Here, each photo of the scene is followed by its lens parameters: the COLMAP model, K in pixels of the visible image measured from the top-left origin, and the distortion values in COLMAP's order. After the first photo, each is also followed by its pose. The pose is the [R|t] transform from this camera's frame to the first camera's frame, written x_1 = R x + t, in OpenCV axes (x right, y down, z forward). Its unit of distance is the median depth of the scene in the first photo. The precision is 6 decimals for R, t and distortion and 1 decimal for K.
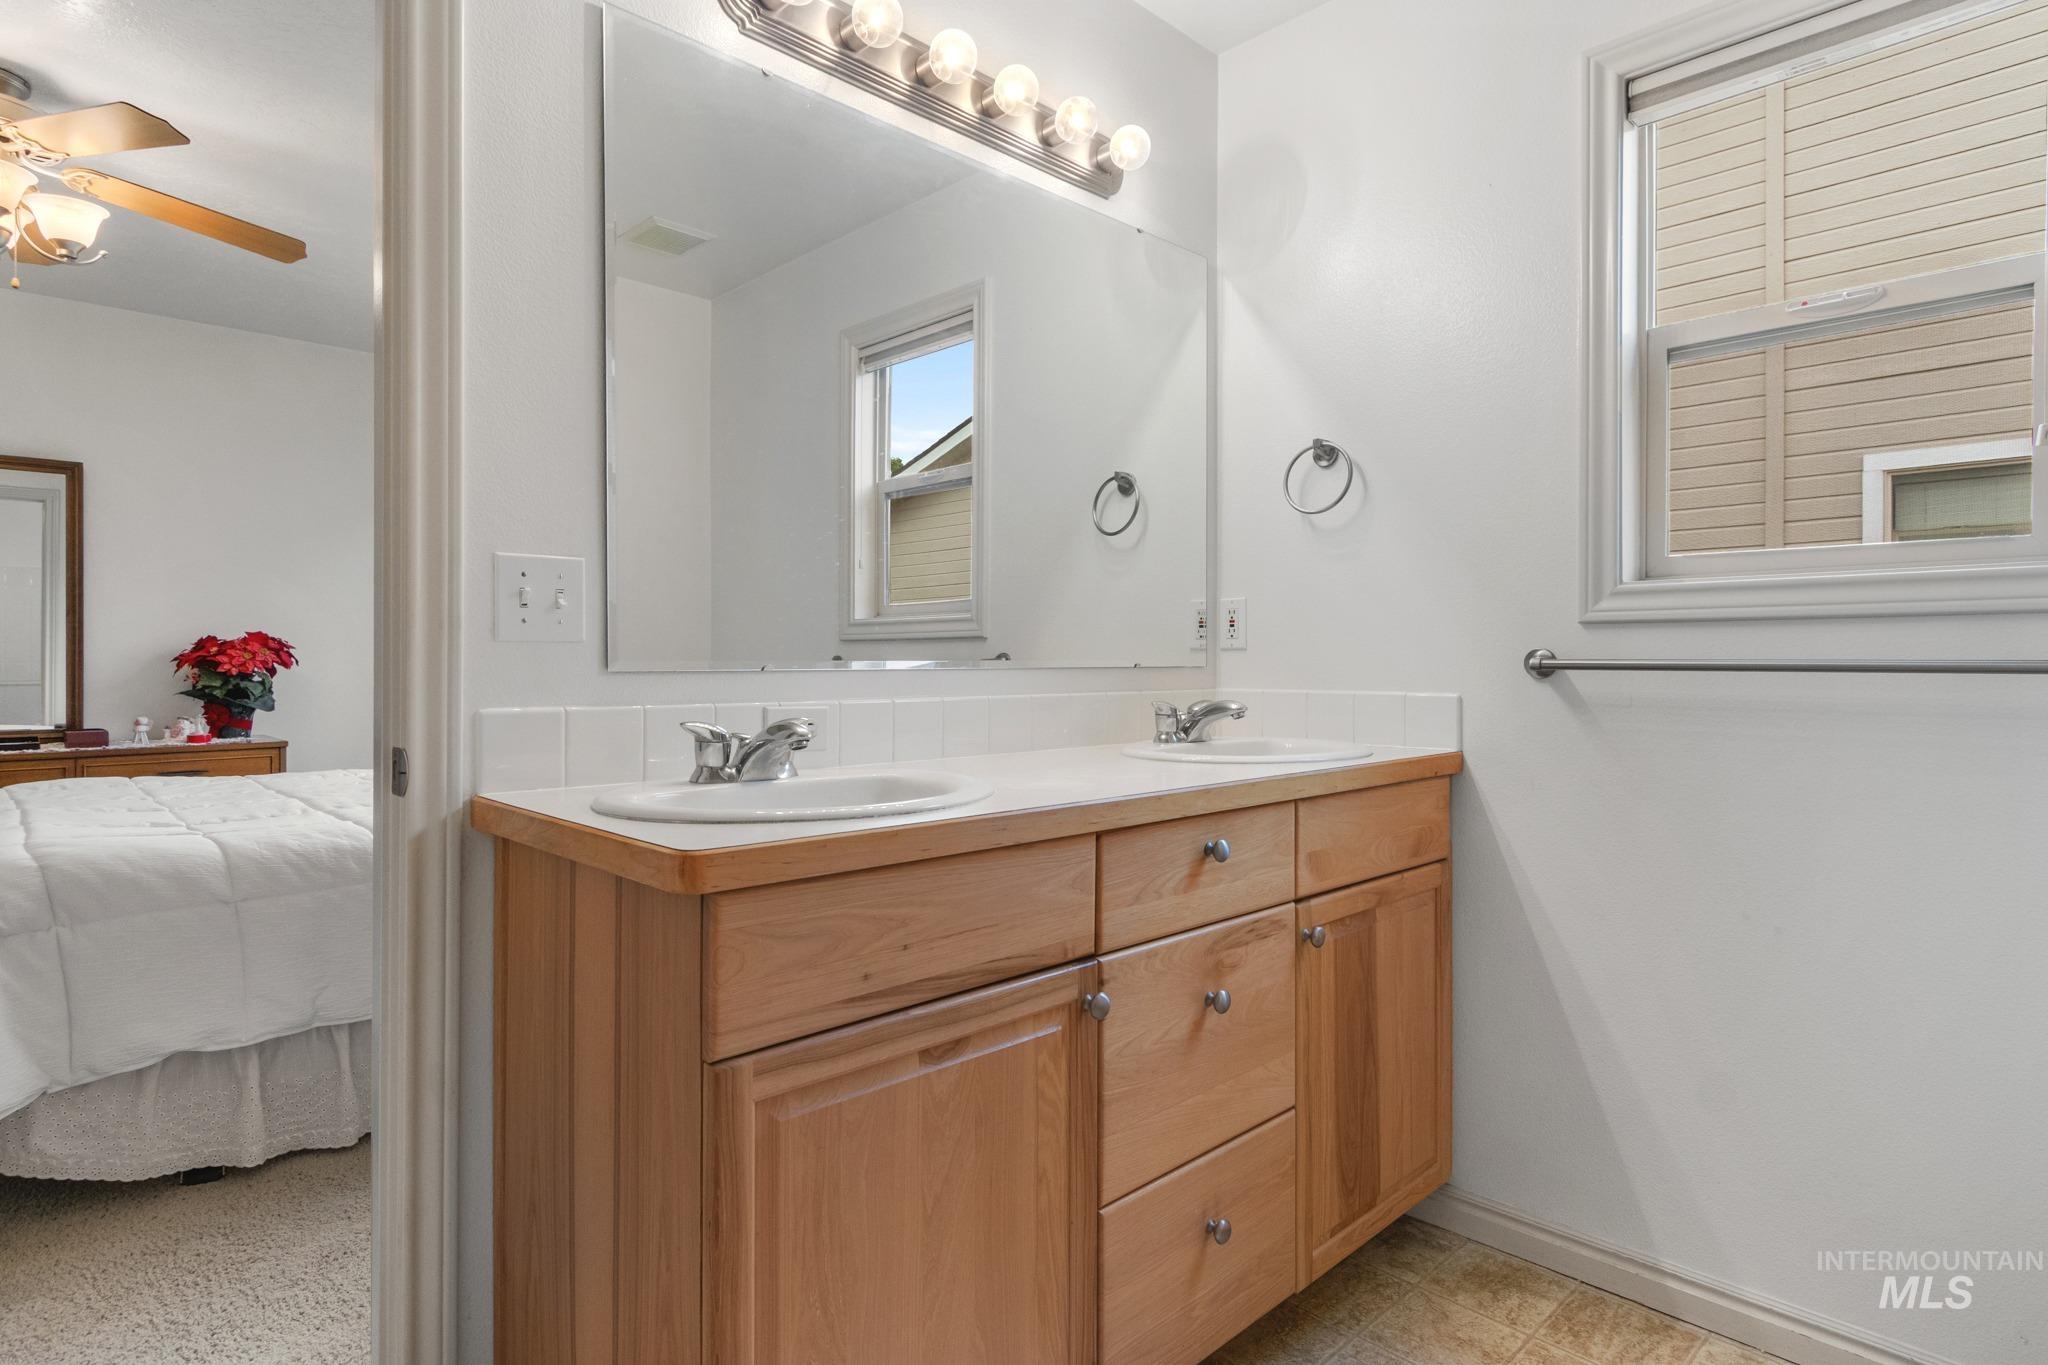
lens RADIAL K [[1097.6, 0, 1024.0], [0, 1097.6, 682.5], [0, 0, 1]] dist [0.000814, -0.000096]
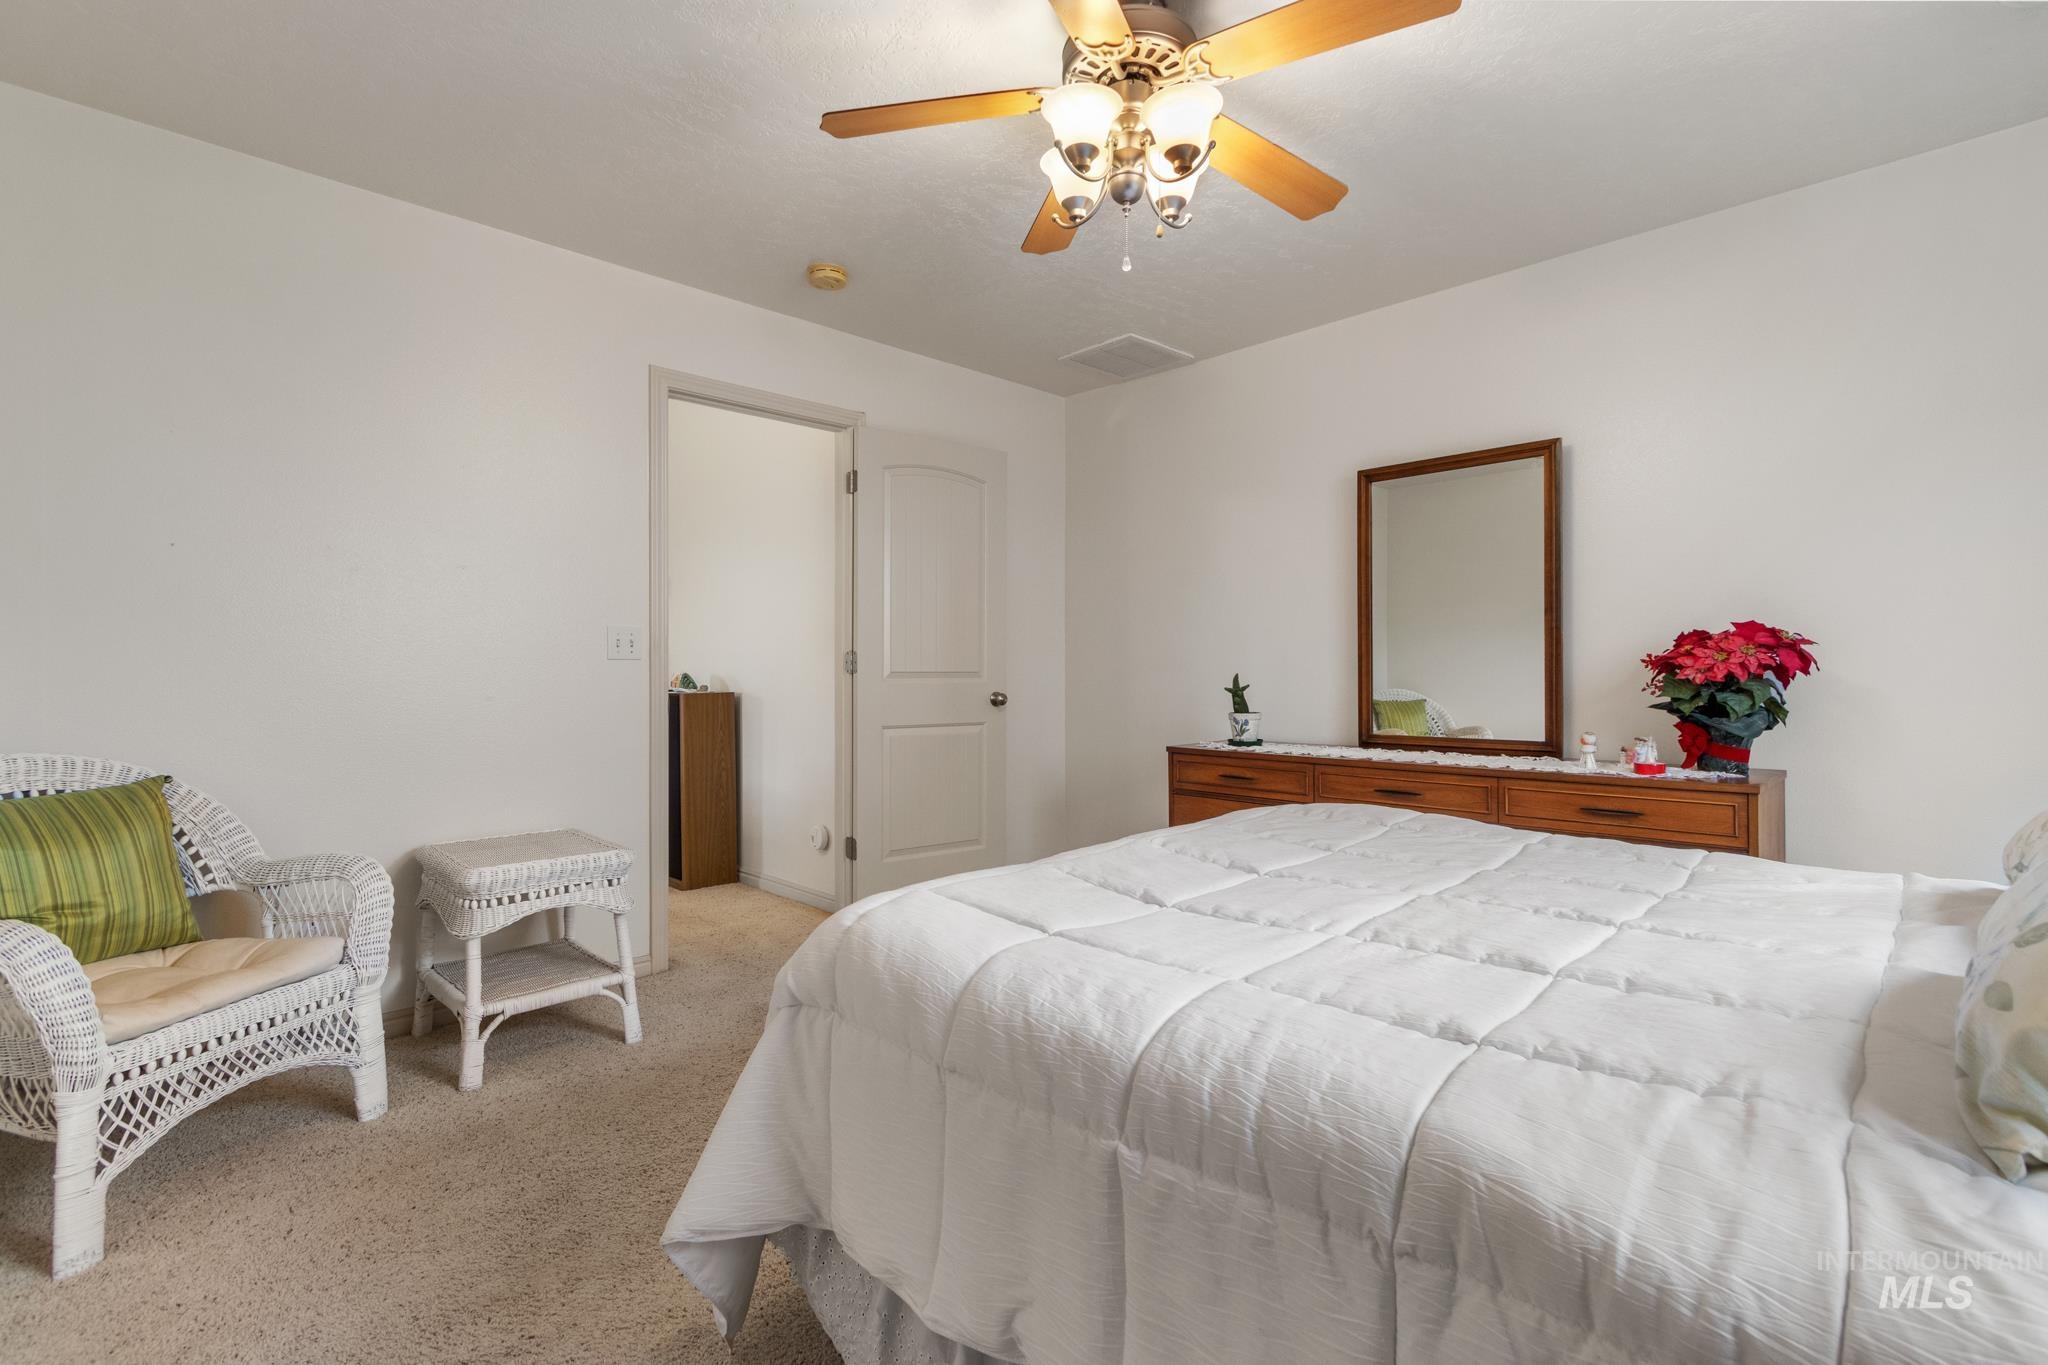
lens RADIAL K [[937.8, 0, 1024.0], [0, 937.8, 682.5], [0, 0, 1]] dist [0.045268, 0.000255]
pose [[0.003056, 0.008429, -0.999960, -0.101280], [-0.009716, 0.999918, 0.008399, -0.008459], [0.999948, 0.009690, 0.003137, 0.558316]]
